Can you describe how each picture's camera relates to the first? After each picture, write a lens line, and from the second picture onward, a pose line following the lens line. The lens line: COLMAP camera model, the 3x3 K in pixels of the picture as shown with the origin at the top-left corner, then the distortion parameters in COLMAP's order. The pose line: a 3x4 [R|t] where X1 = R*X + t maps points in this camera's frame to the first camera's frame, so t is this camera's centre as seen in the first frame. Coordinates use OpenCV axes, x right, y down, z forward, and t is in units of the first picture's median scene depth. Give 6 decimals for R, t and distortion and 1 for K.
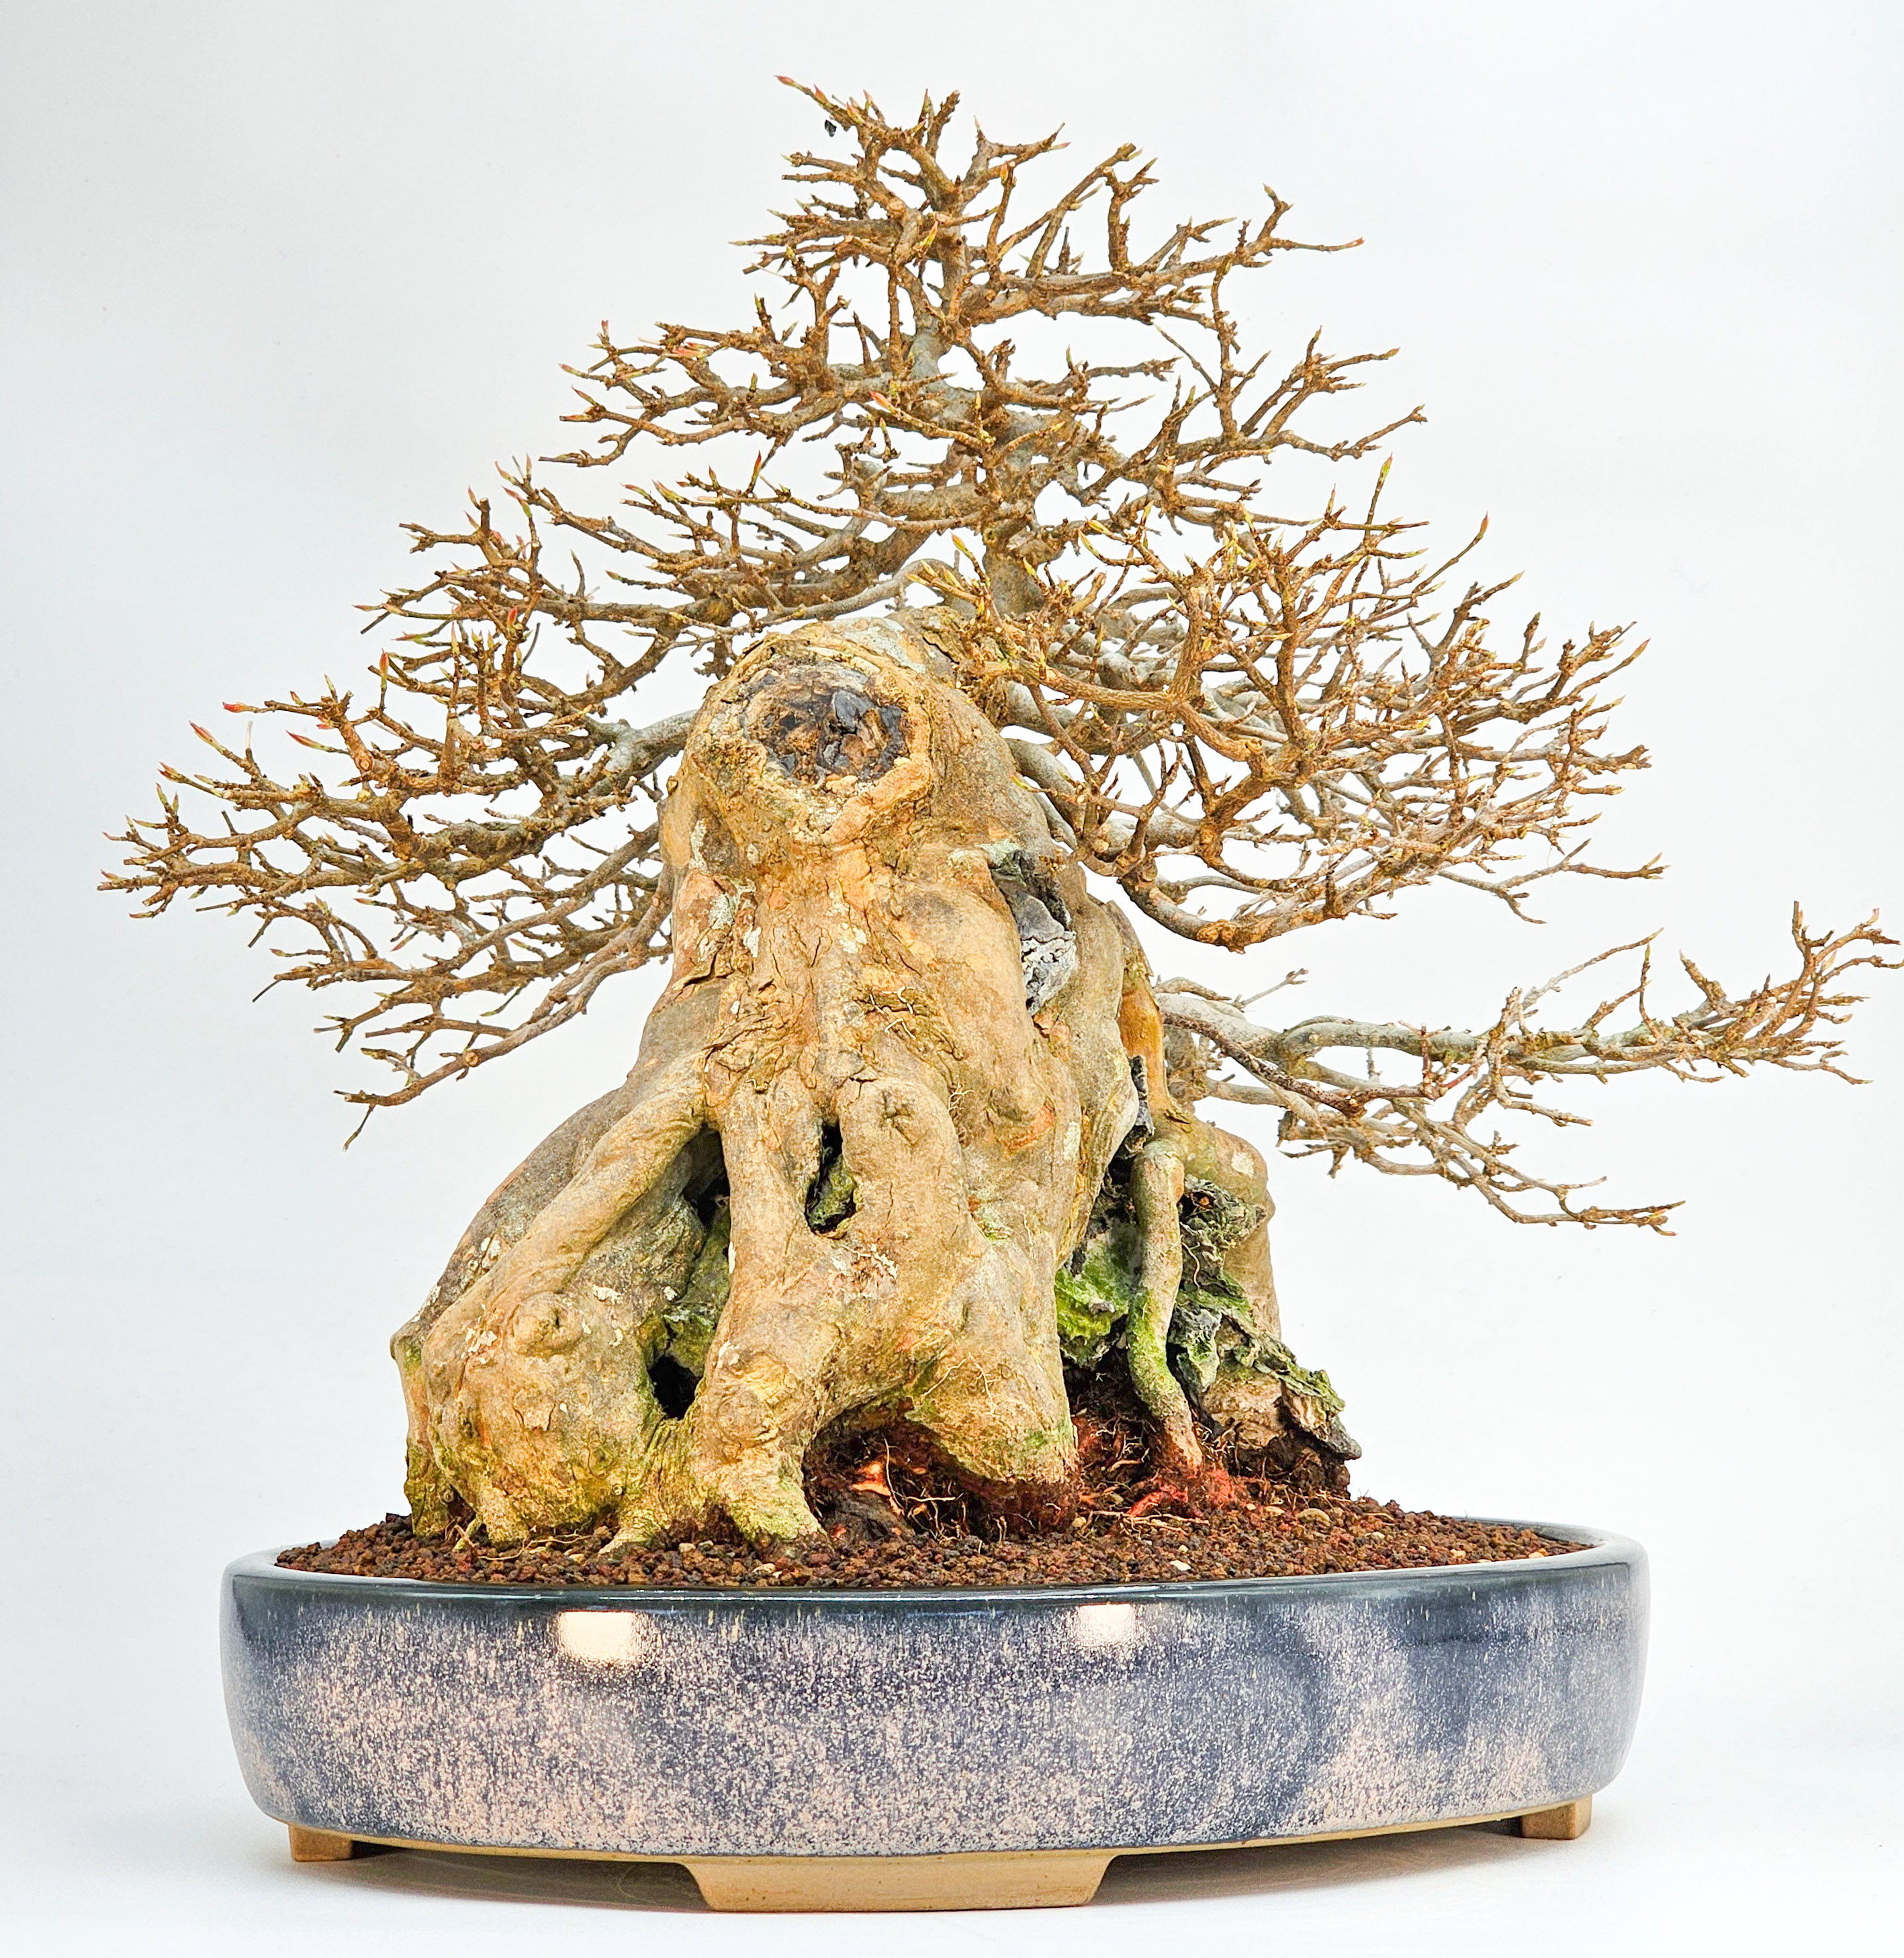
lens RADIAL K [[5291.2, 0, 918.1], [0, 5291.2, 976.4], [0, 0, 1]] dist [-0.187263, 3.644437]
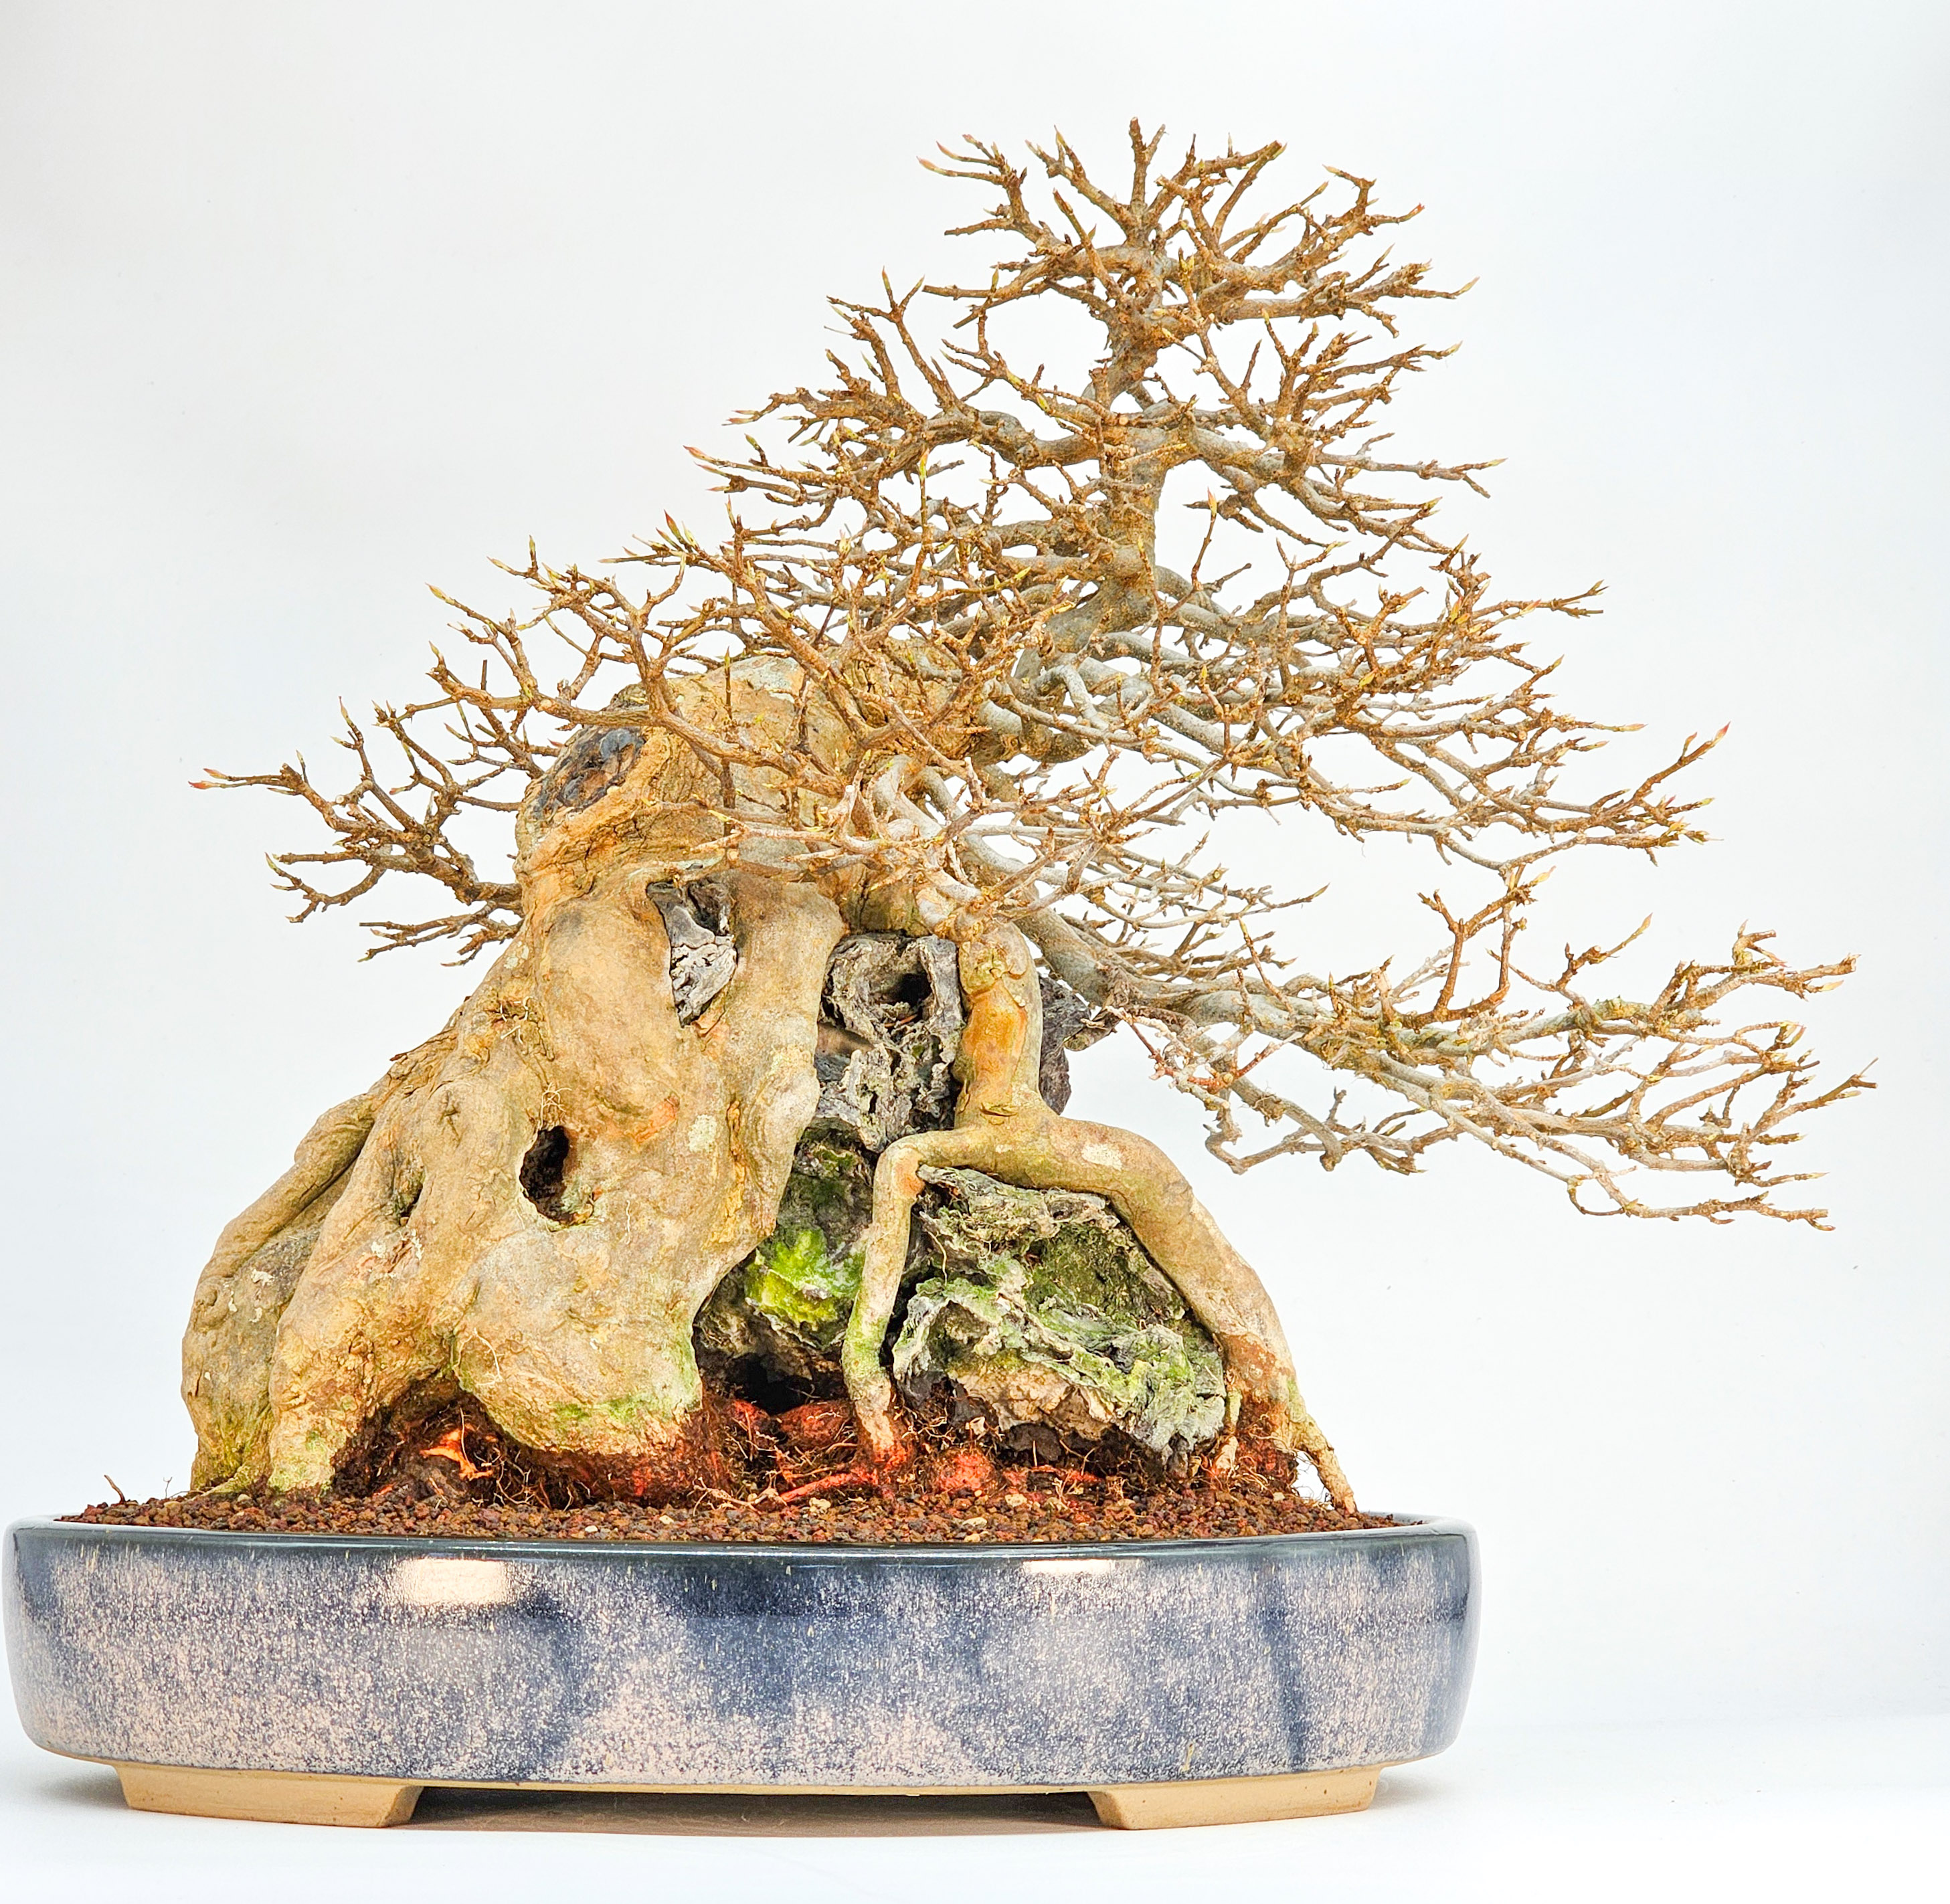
lens RADIAL K [[5224.4, 0, 977.8], [0, 5224.4, 1160.7], [0, 0, 1]] dist [-0.826612, 13.183138]
pose [[0.721392, -0.021473, -0.692194, 0.860826], [0.032547, 0.999466, 0.002914, 0.038274], [0.691762, -0.024631, 0.721706, 0.315995]]
